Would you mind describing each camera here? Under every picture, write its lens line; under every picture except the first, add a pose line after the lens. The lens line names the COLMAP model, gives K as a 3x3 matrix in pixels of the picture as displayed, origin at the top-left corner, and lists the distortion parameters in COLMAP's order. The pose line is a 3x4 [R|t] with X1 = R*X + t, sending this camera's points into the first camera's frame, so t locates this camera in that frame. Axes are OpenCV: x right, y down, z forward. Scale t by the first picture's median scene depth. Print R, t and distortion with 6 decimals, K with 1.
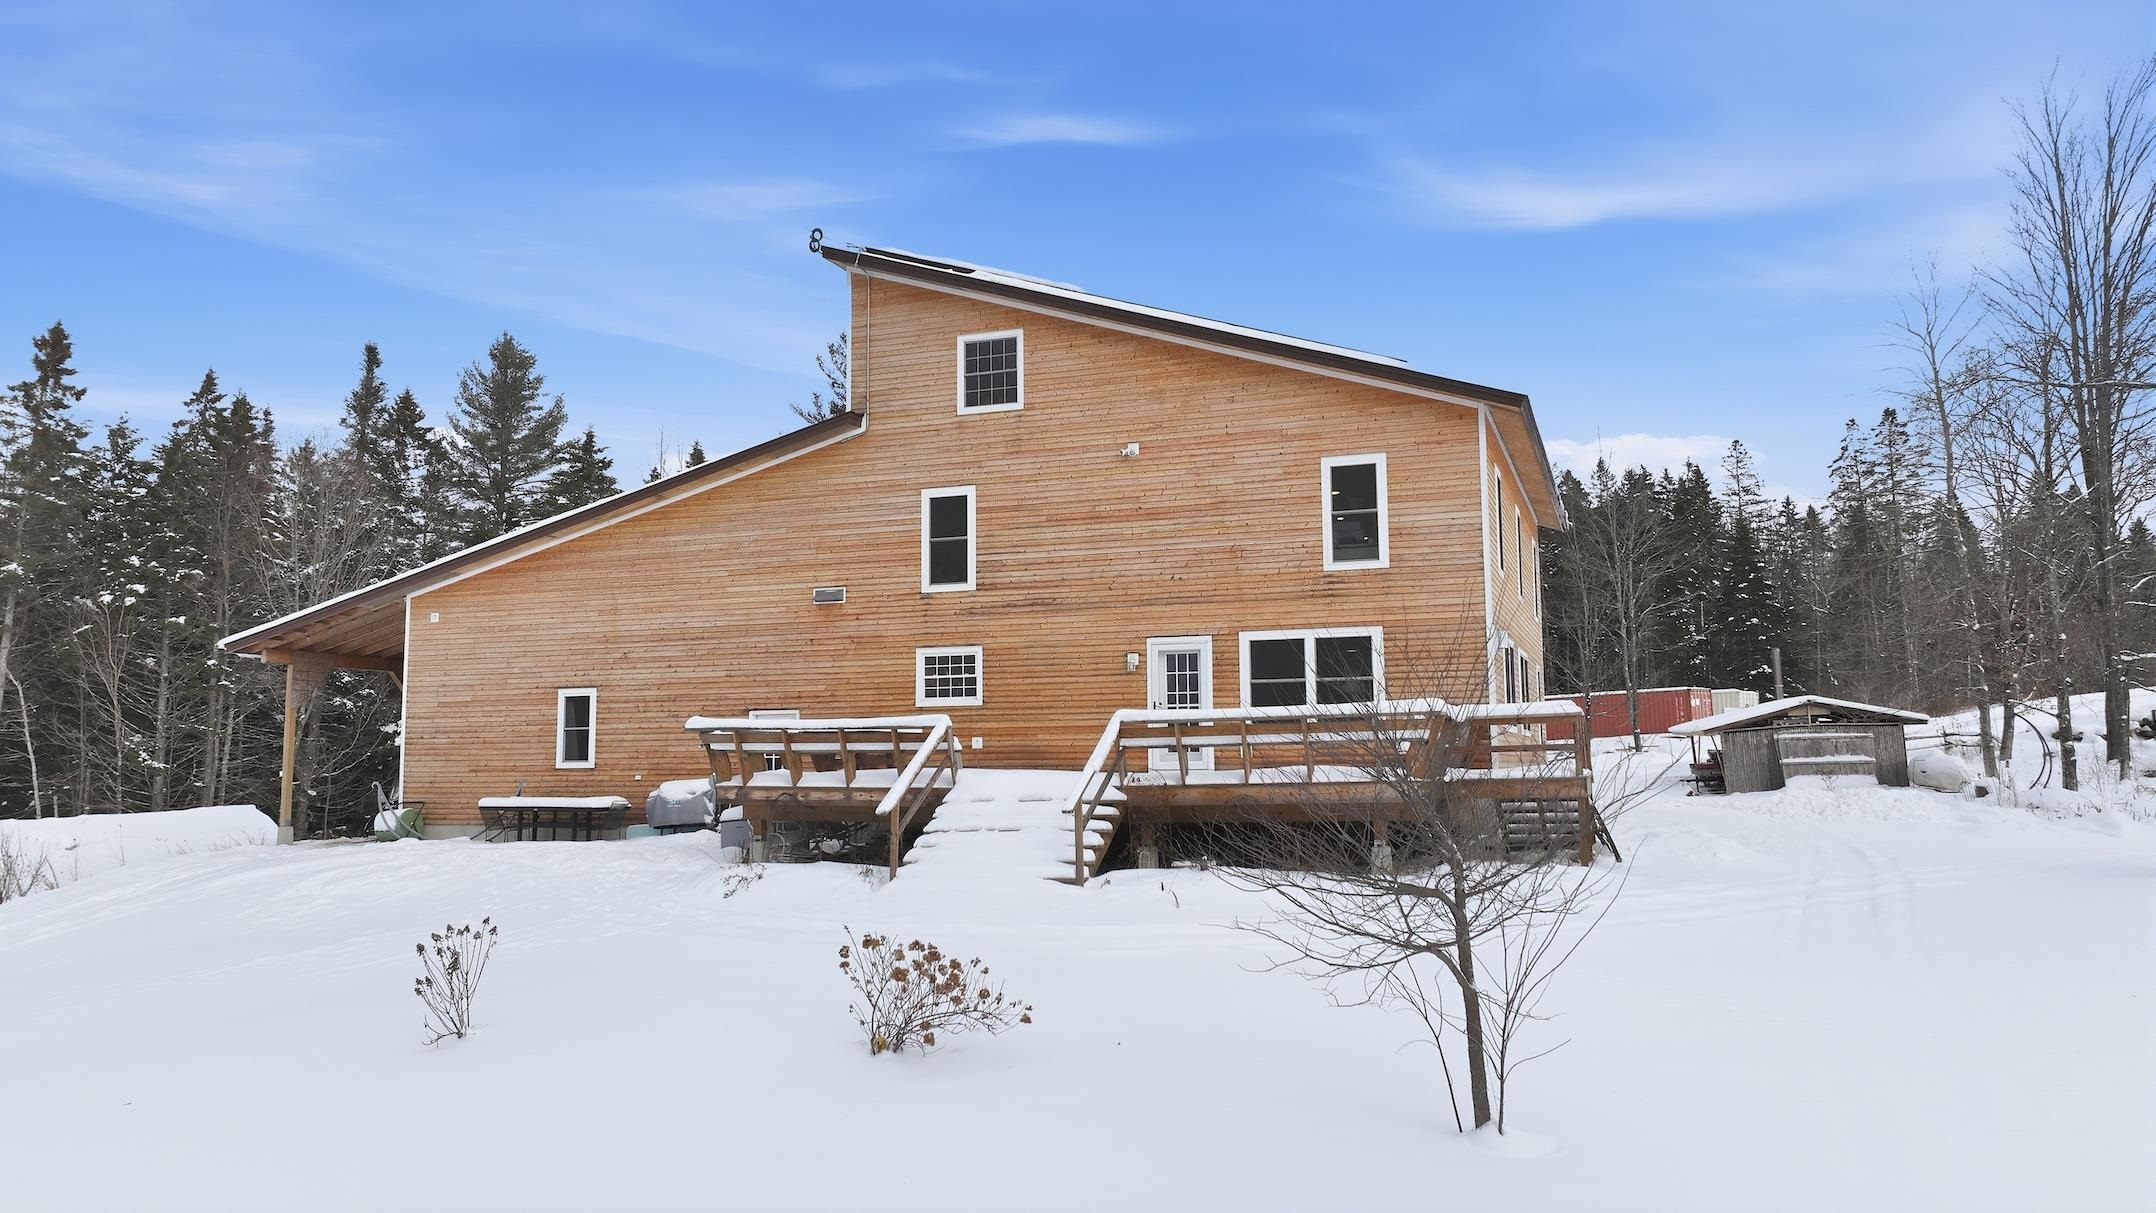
lens RADIAL K [[1521.3, 0, 1078.2], [0, 1521.3, 600.4], [0, 0, 1]] dist [0.005787, 0.002344]
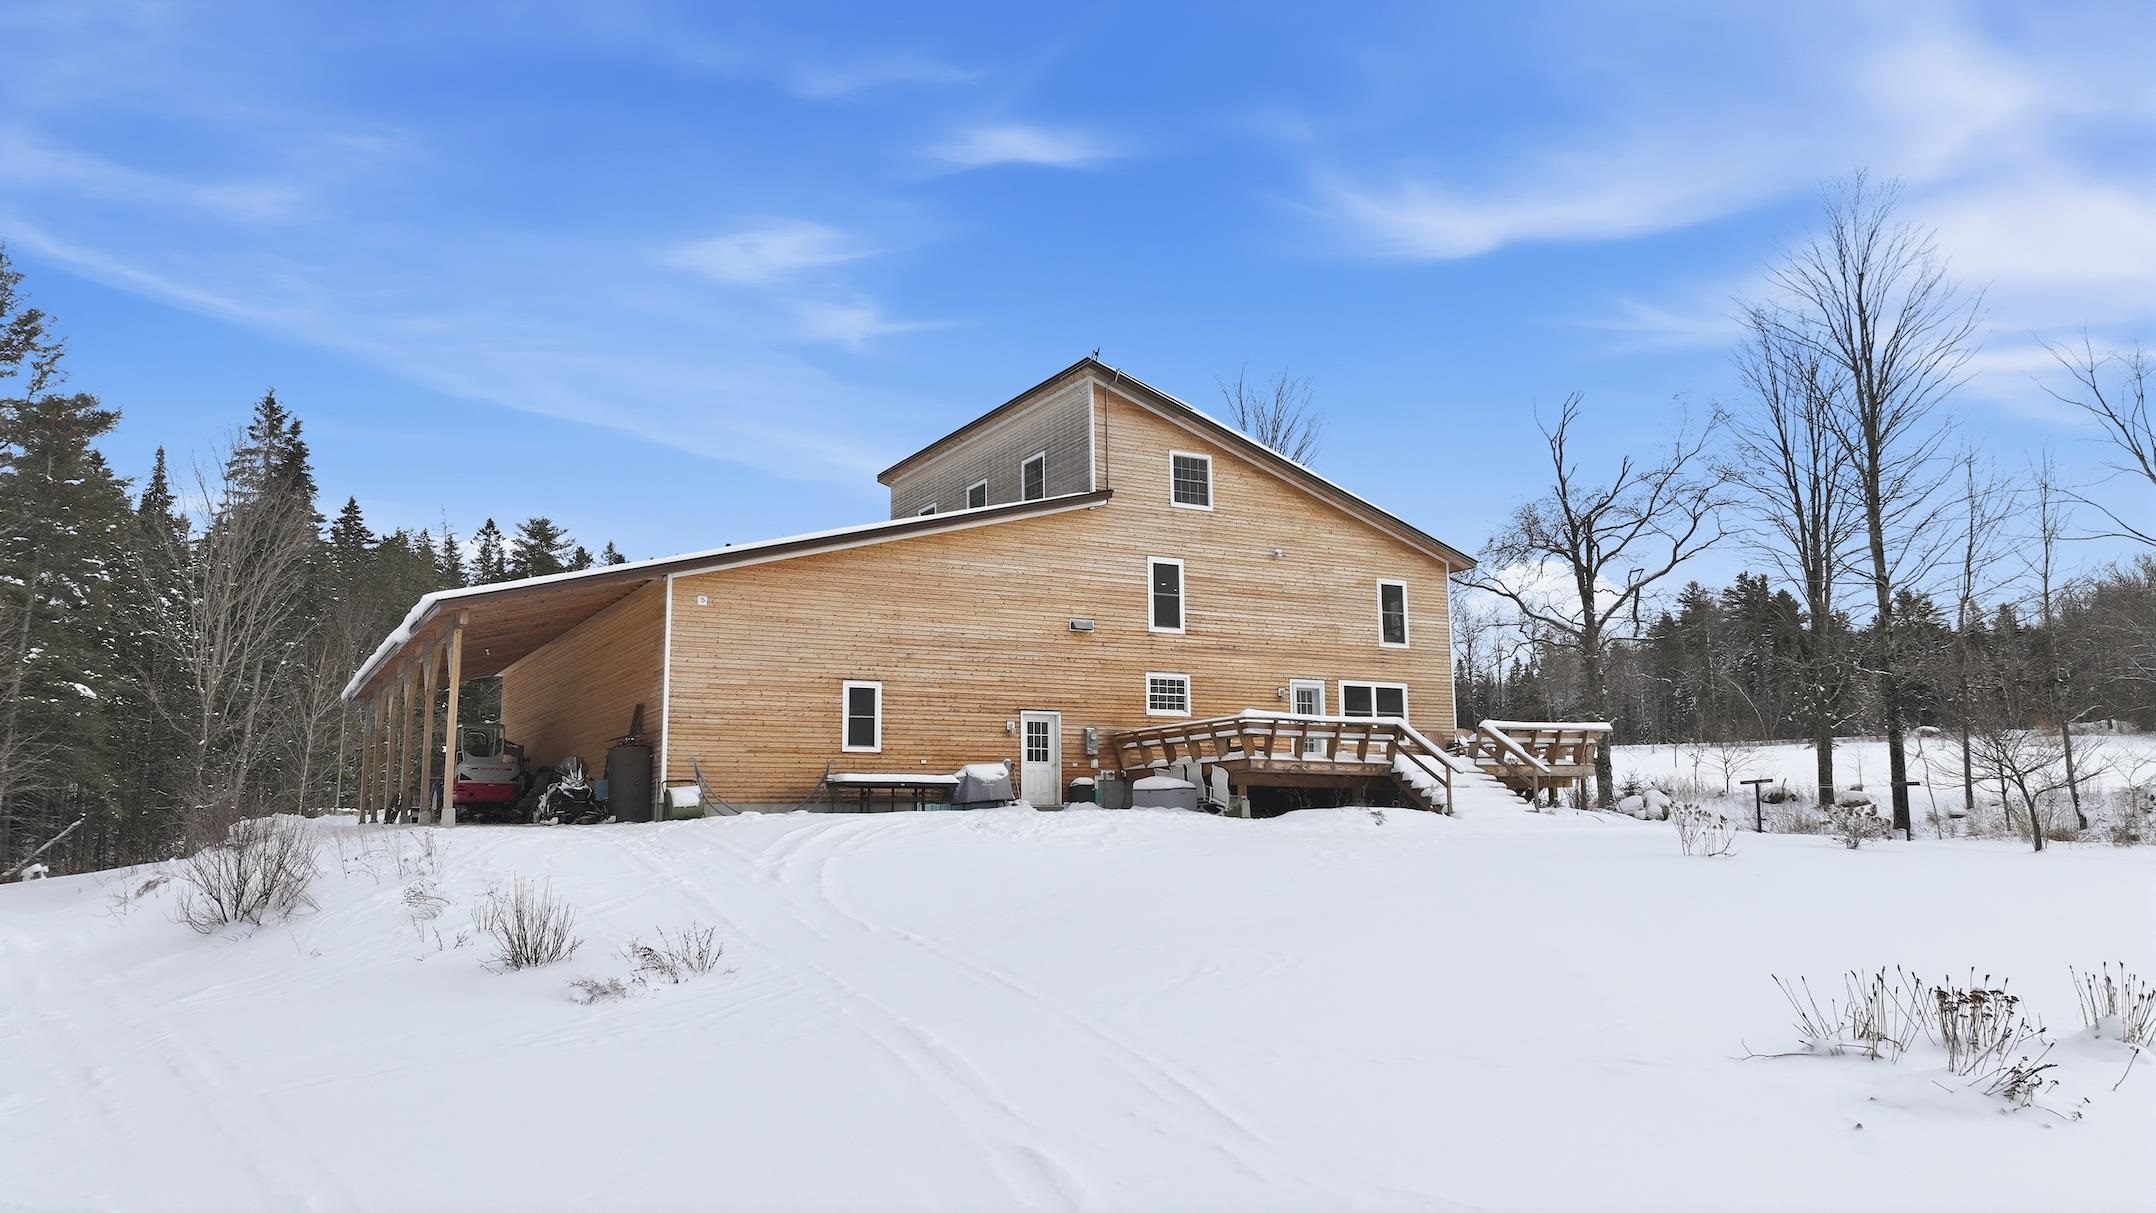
lens RADIAL K [[1521.3, 0, 1078.1], [0, 1521.3, 611.6], [0, 0, 1]] dist [0.005787, 0.002344]
pose [[0.646625, 0.113678, 0.754290, -1.172245], [-0.079816, 0.993488, -0.081304, 0.092985], [-0.758621, -0.007631, 0.651488, 0.162467]]
